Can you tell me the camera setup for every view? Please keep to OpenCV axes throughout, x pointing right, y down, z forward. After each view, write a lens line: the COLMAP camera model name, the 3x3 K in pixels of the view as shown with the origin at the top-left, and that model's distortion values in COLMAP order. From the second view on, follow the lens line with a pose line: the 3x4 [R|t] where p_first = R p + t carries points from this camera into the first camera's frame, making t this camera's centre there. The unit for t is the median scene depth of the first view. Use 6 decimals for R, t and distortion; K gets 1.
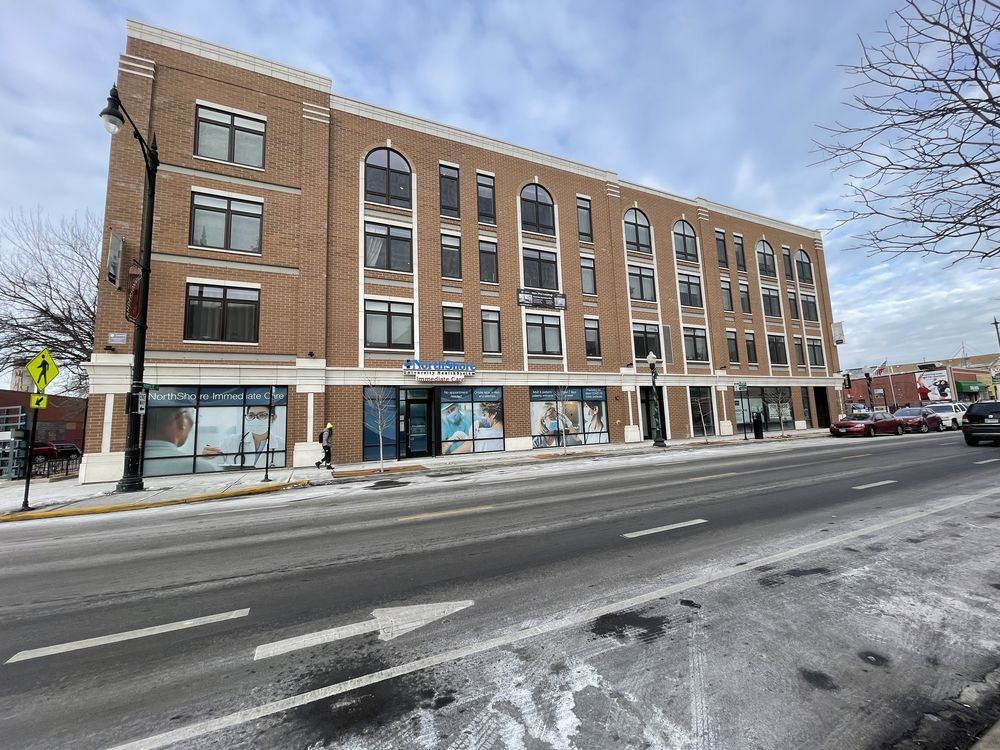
lens RADIAL K [[395.9, 0, 505.3], [0, 395.9, 371.7], [0, 0, 1]] dist [-0.003612, -0.002471]
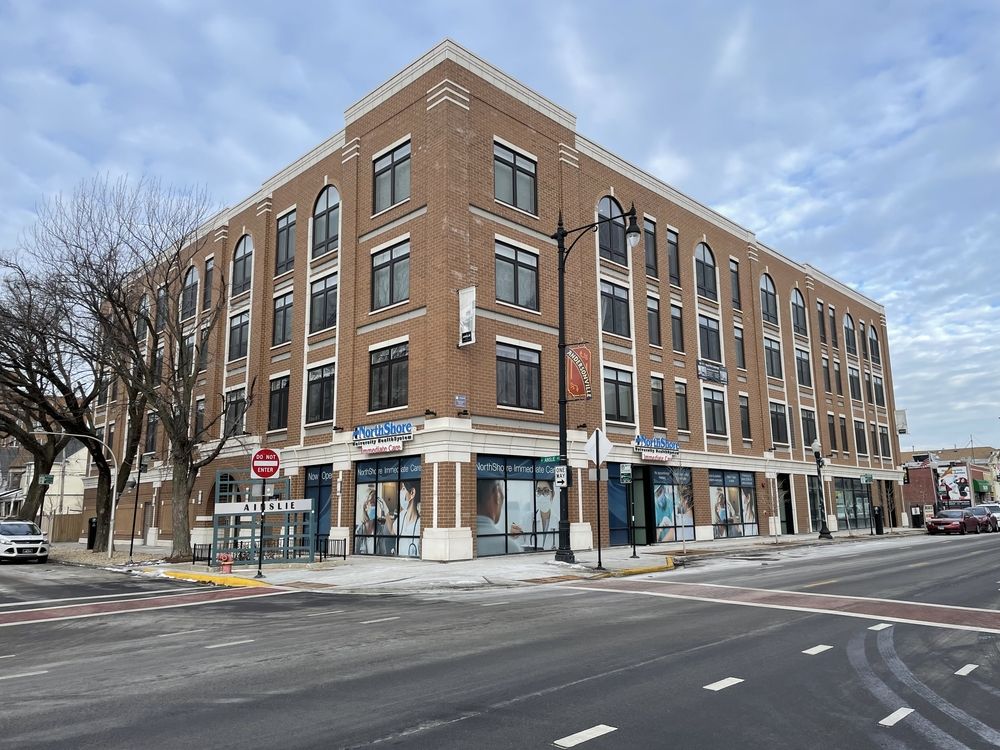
lens RADIAL K [[806.7, 0, 500.2], [0, 806.7, 339.2], [0, 0, 1]] dist [0.093527, -0.142297]
pose [[0.910515, 0.110563, 0.398420, -1.126250], [-0.072702, 0.991383, -0.108965, -0.020153], [-0.407035, 0.070249, 0.910707, -0.515796]]
